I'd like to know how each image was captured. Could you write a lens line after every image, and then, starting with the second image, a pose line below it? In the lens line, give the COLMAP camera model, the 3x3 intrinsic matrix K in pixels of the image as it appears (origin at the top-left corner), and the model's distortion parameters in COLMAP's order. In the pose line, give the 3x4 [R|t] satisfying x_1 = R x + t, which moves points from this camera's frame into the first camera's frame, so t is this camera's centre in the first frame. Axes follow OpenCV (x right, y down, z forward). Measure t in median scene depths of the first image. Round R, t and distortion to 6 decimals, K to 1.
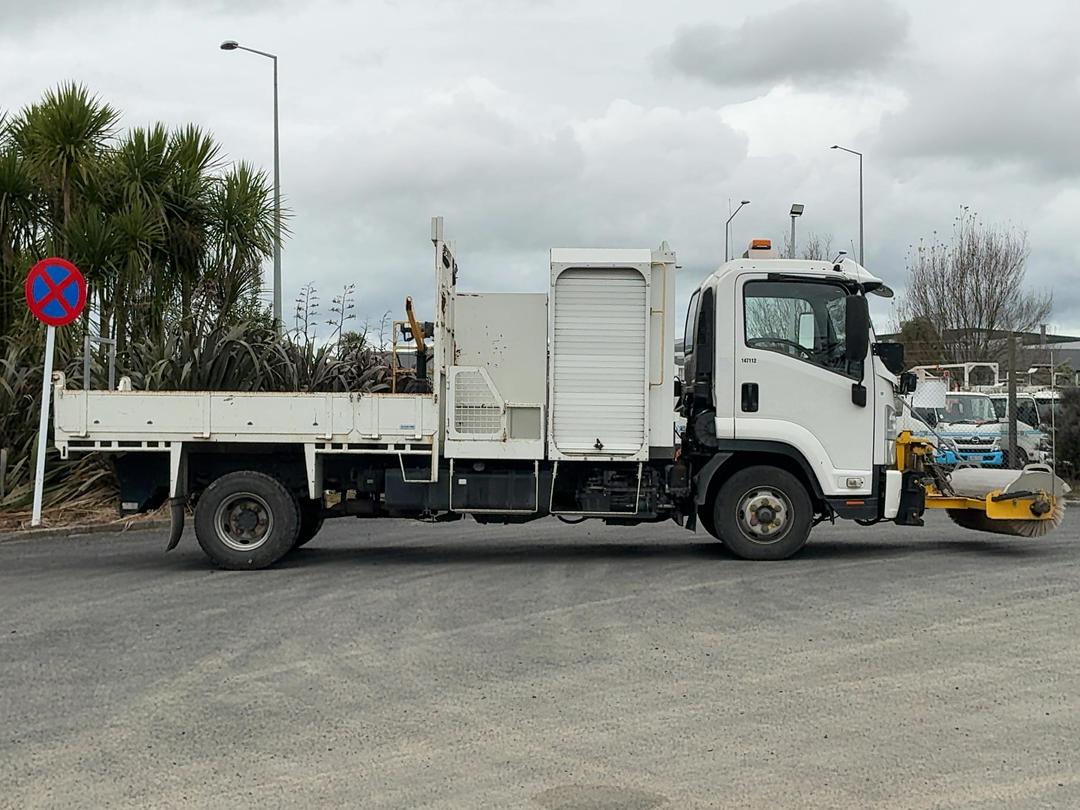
lens RADIAL K [[1772.8, 0, 541.9], [0, 1772.8, 425.2], [0, 0, 1]] dist [0.127962, 0.004316]
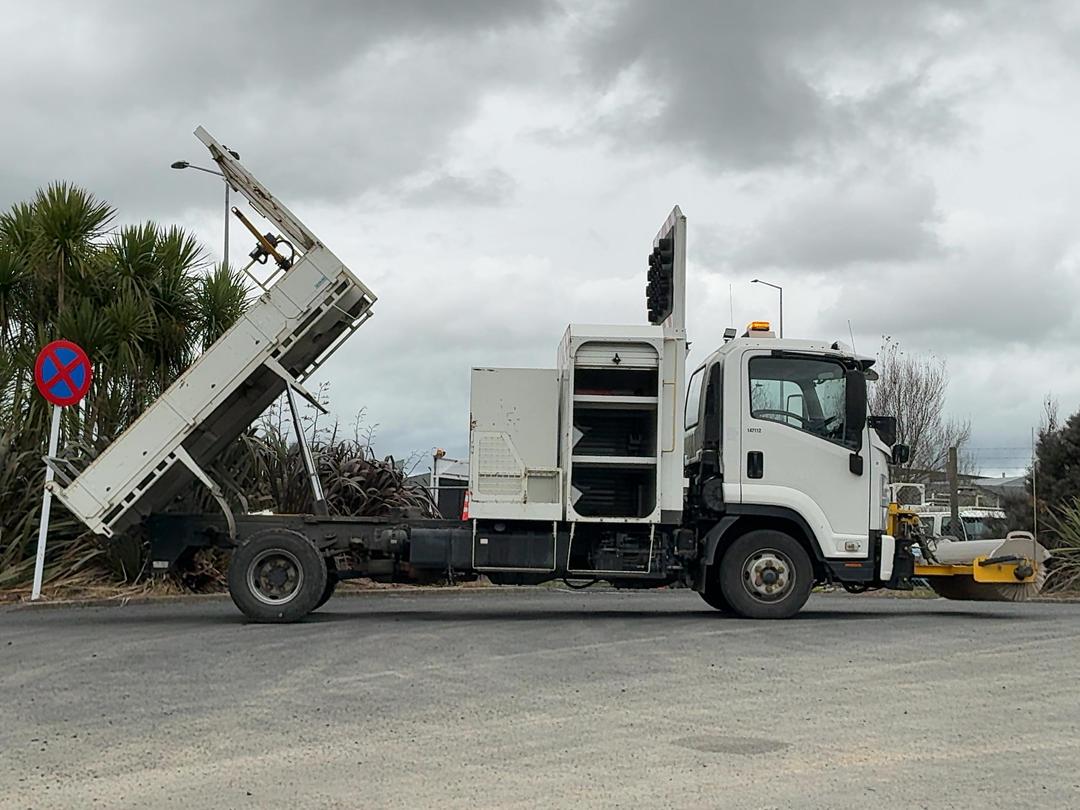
lens RADIAL K [[1772.8, 0, 541.9], [0, 1772.8, 425.2], [0, 0, 1]] dist [0.127962, 0.004316]
pose [[0.998424, 0.015545, 0.053933, -0.068398], [-0.011319, 0.996906, -0.077787, 0.044717], [-0.054975, 0.077054, 0.995510, -0.057969]]
